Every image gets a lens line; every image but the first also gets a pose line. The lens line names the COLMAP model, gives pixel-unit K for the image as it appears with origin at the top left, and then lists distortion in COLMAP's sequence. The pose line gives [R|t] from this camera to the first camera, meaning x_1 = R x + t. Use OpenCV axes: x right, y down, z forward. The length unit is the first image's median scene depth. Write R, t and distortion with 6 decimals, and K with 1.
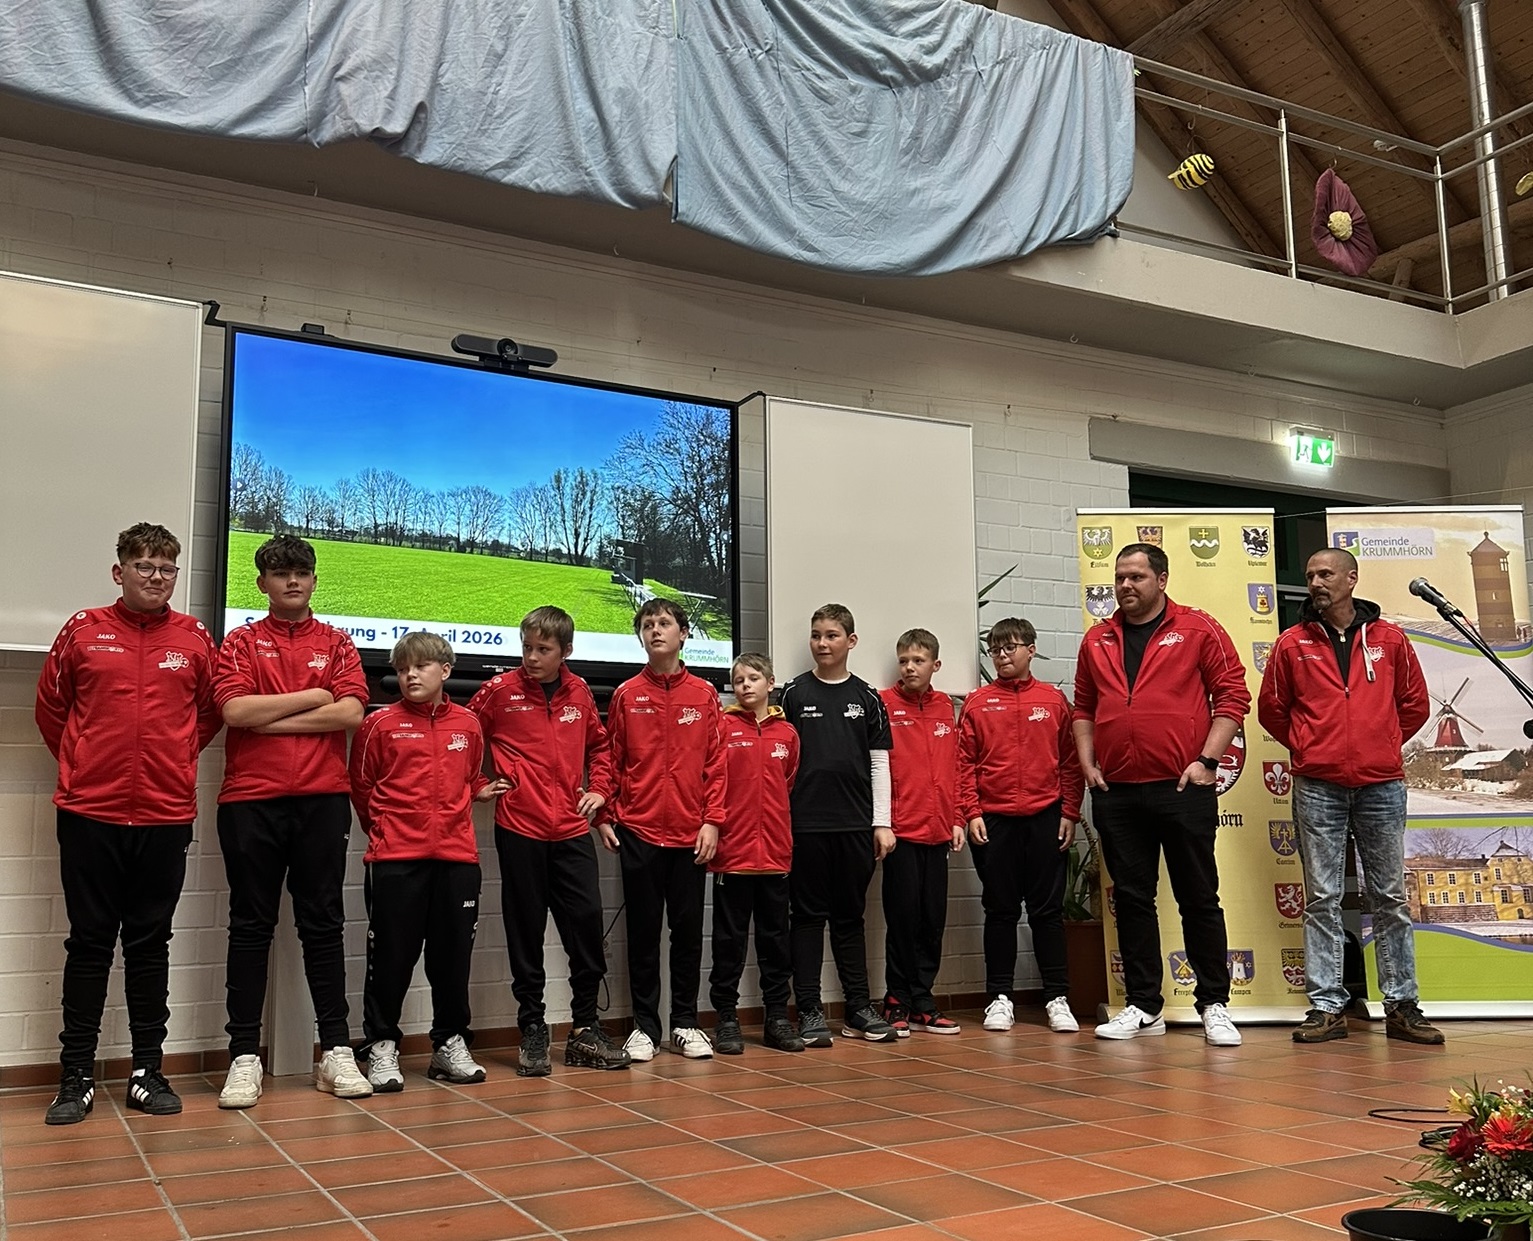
lens RADIAL K [[1436.5, 0, 747.4], [0, 1436.5, 657.5], [0, 0, 1]] dist [0.017054, 0.000000]
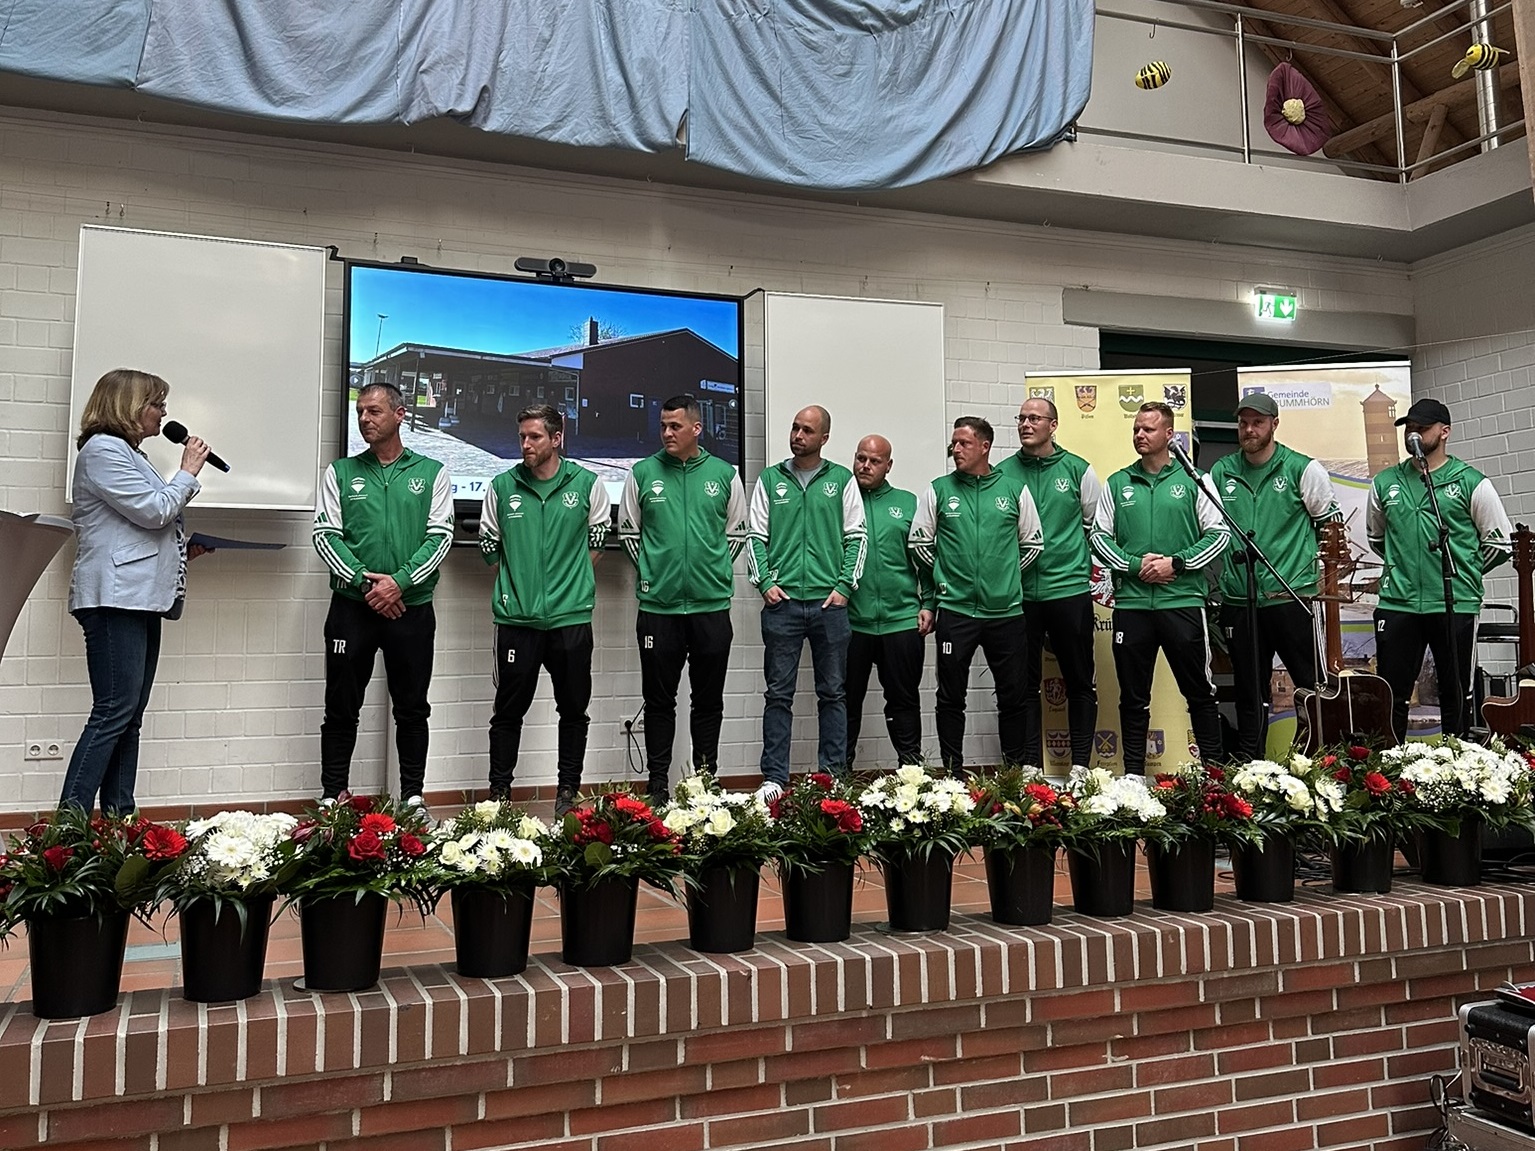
lens RADIAL K [[1427.3, 0, 778.4], [0, 1427.3, 490.0], [0, 0, 1]] dist [0.039026, 0.000000]
pose [[0.994780, -0.012805, -0.101238, 0.147772], [0.014421, 0.999780, 0.015242, -0.026623], [0.101020, -0.016623, 0.994745, -0.248916]]
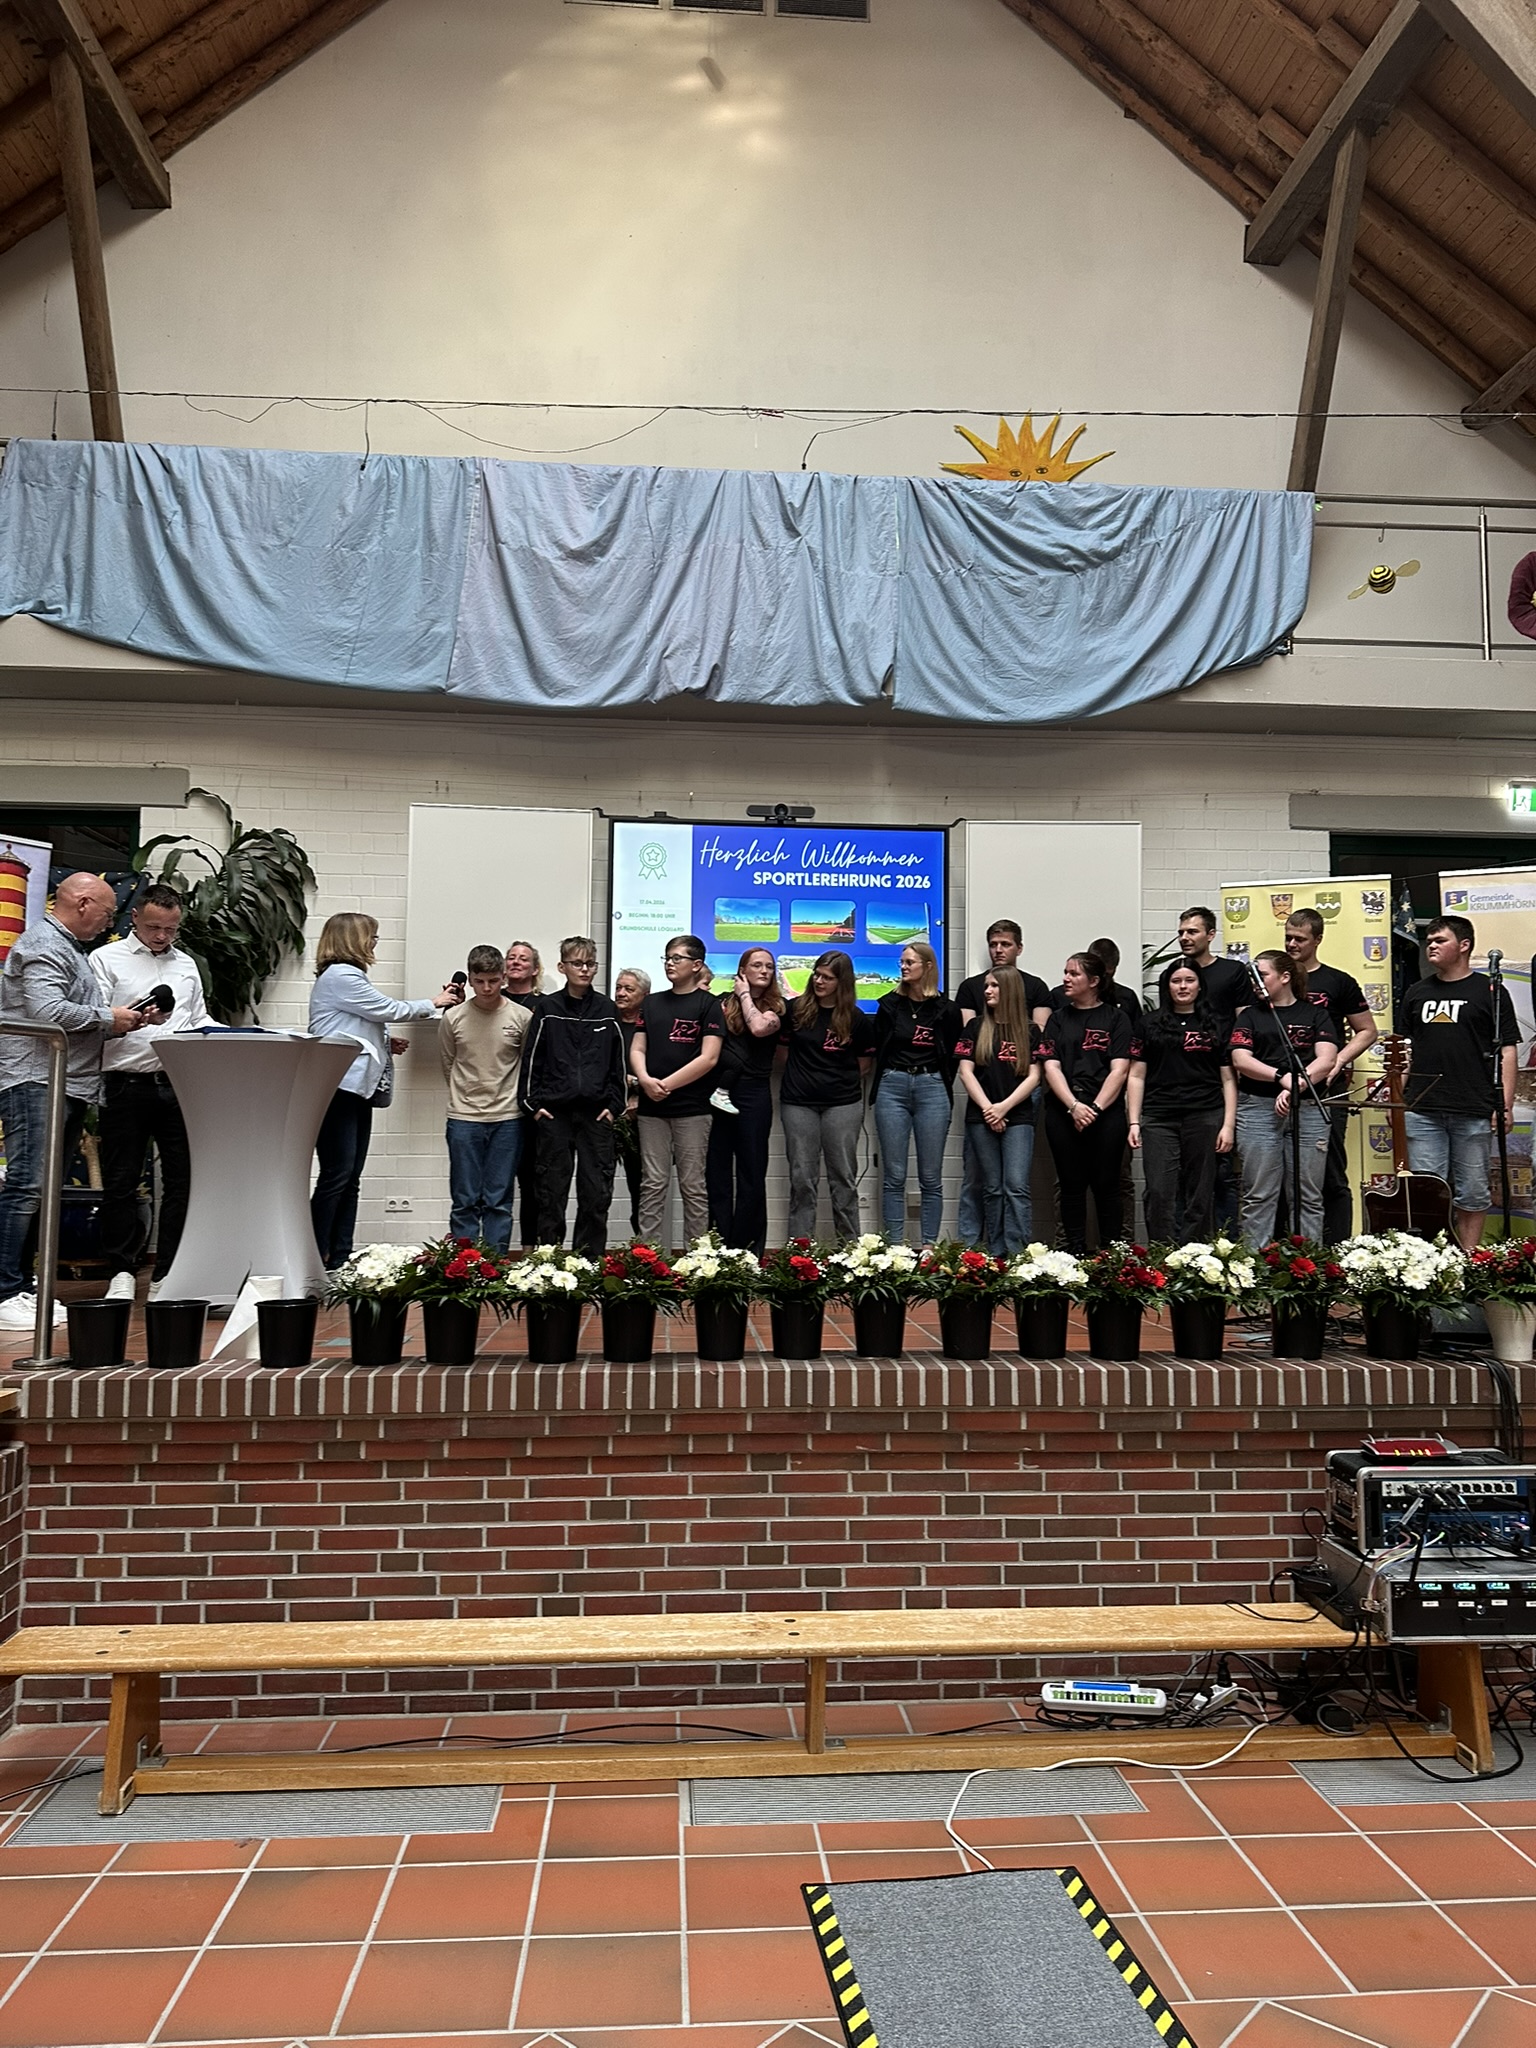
lens RADIAL K [[1438.0, 0, 773.7], [0, 1438.0, 1030.9], [0, 0, 1]] dist [0.017698, -0.023648]
pose [[0.919822, -0.012682, -0.392130, 0.382453], [0.034380, 0.998238, 0.048363, -0.050768], [0.390825, -0.057967, 0.918638, -0.377174]]
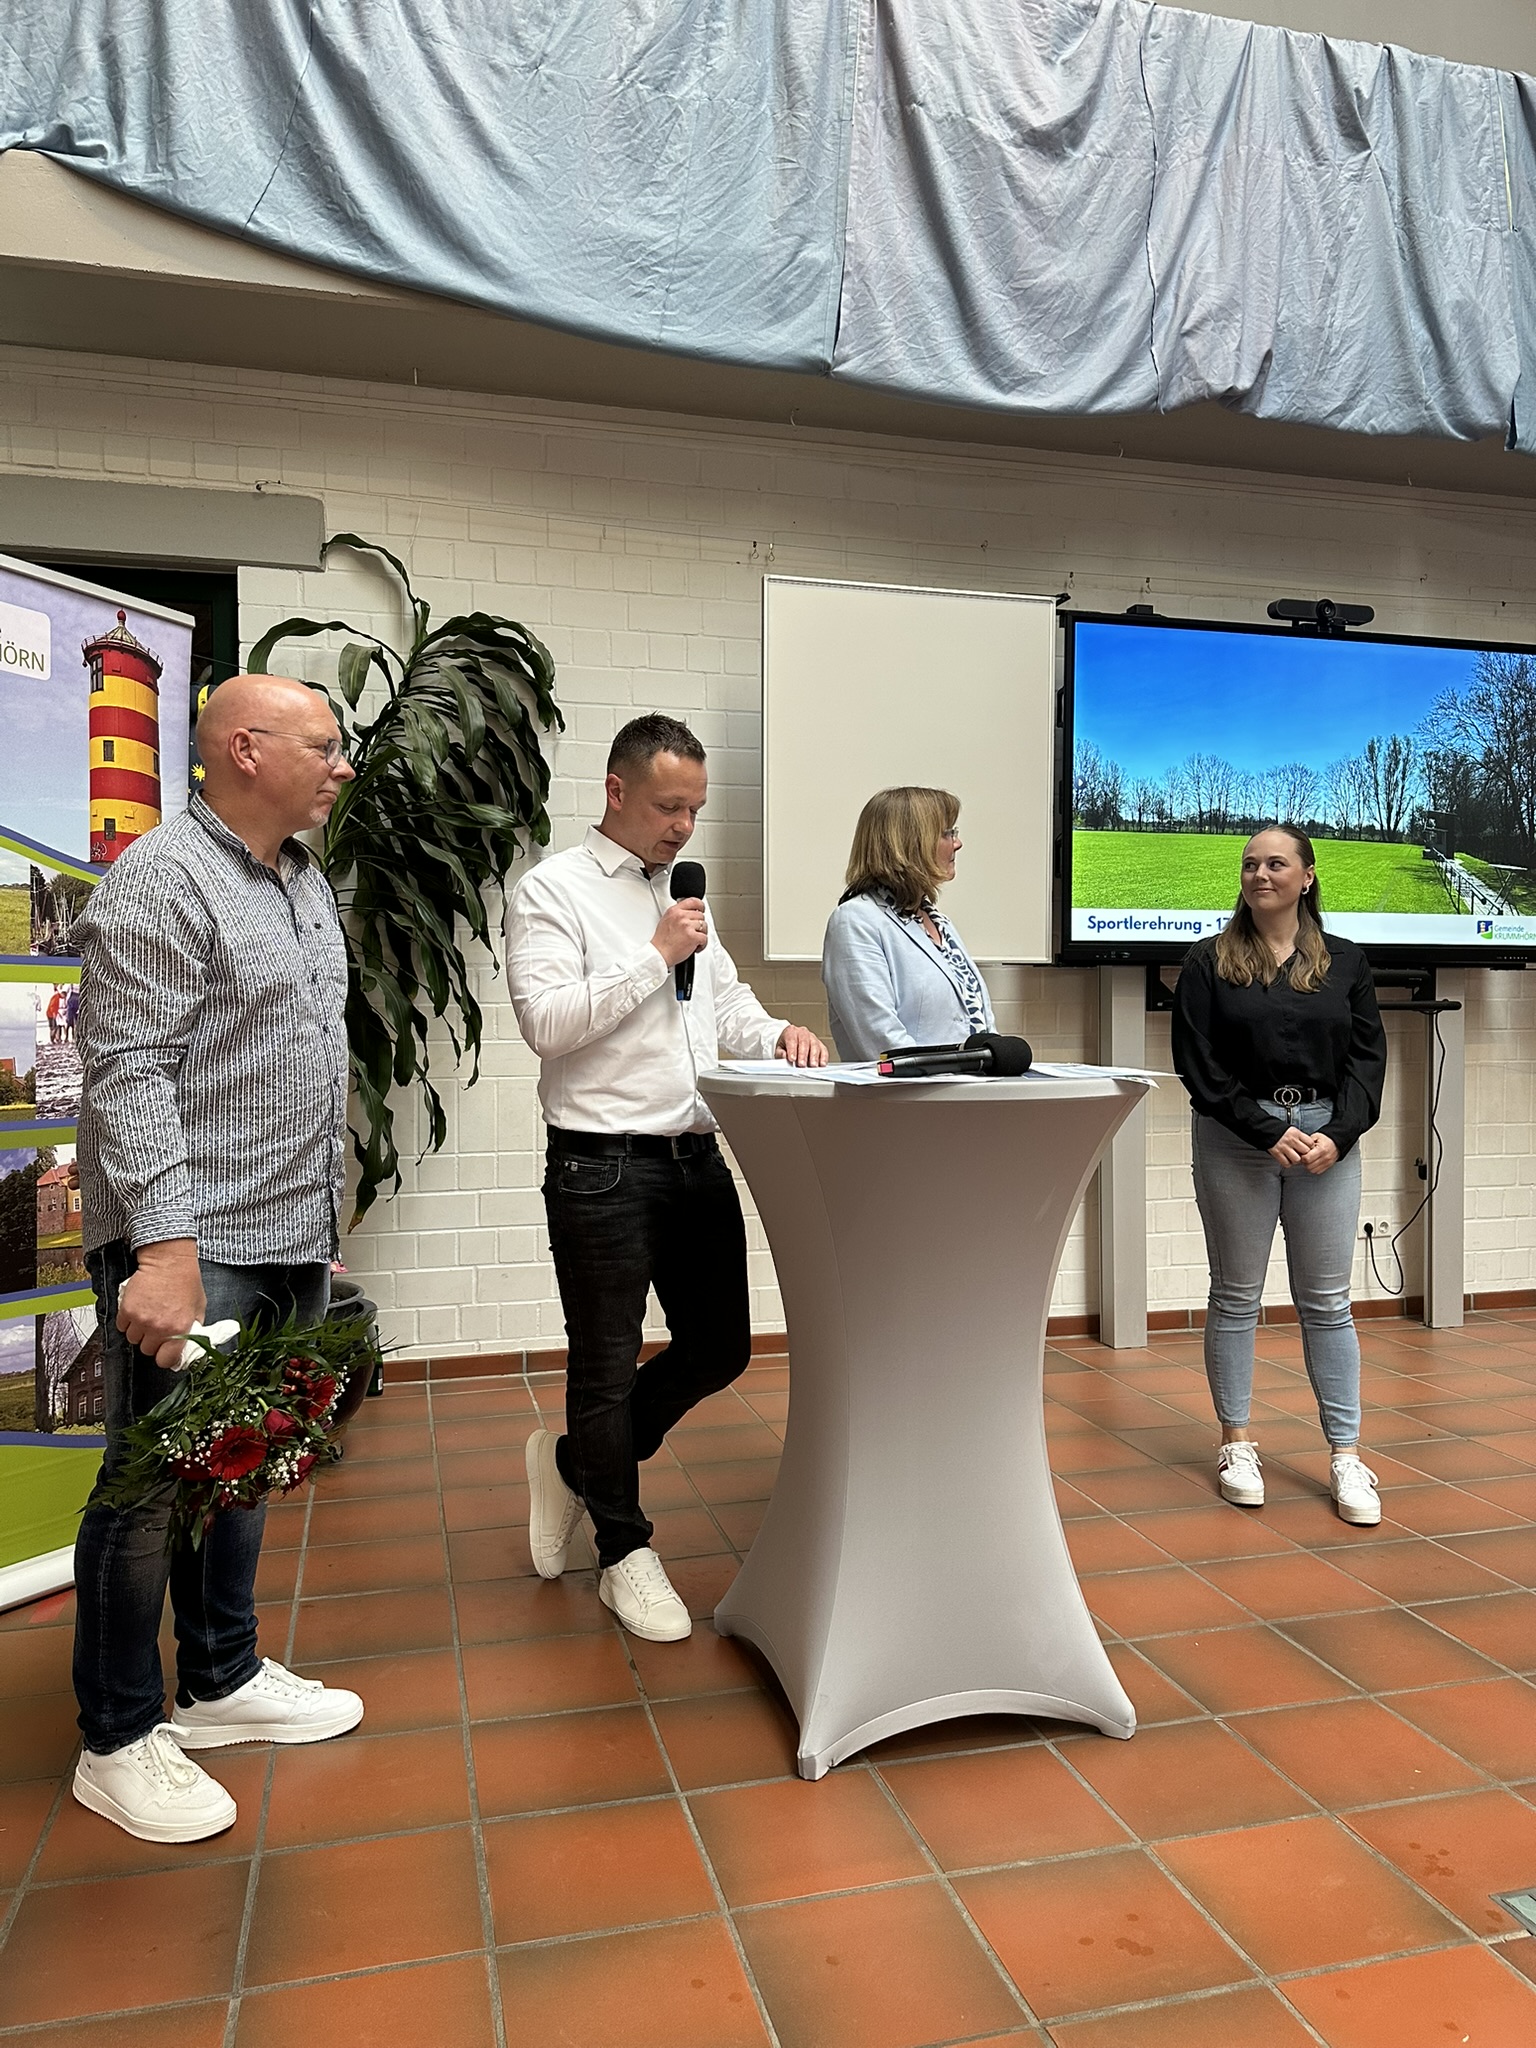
lens RADIAL K [[1438.0, 0, 750.8], [0, 1438.0, 1037.3], [0, 0, 1]] dist [0.017698, -0.023648]
pose [[0.974602, 0.016109, -0.223363, -0.292150], [0.020081, 0.987105, 0.158807, -0.089359], [0.223040, -0.159259, 0.961712, -0.031601]]
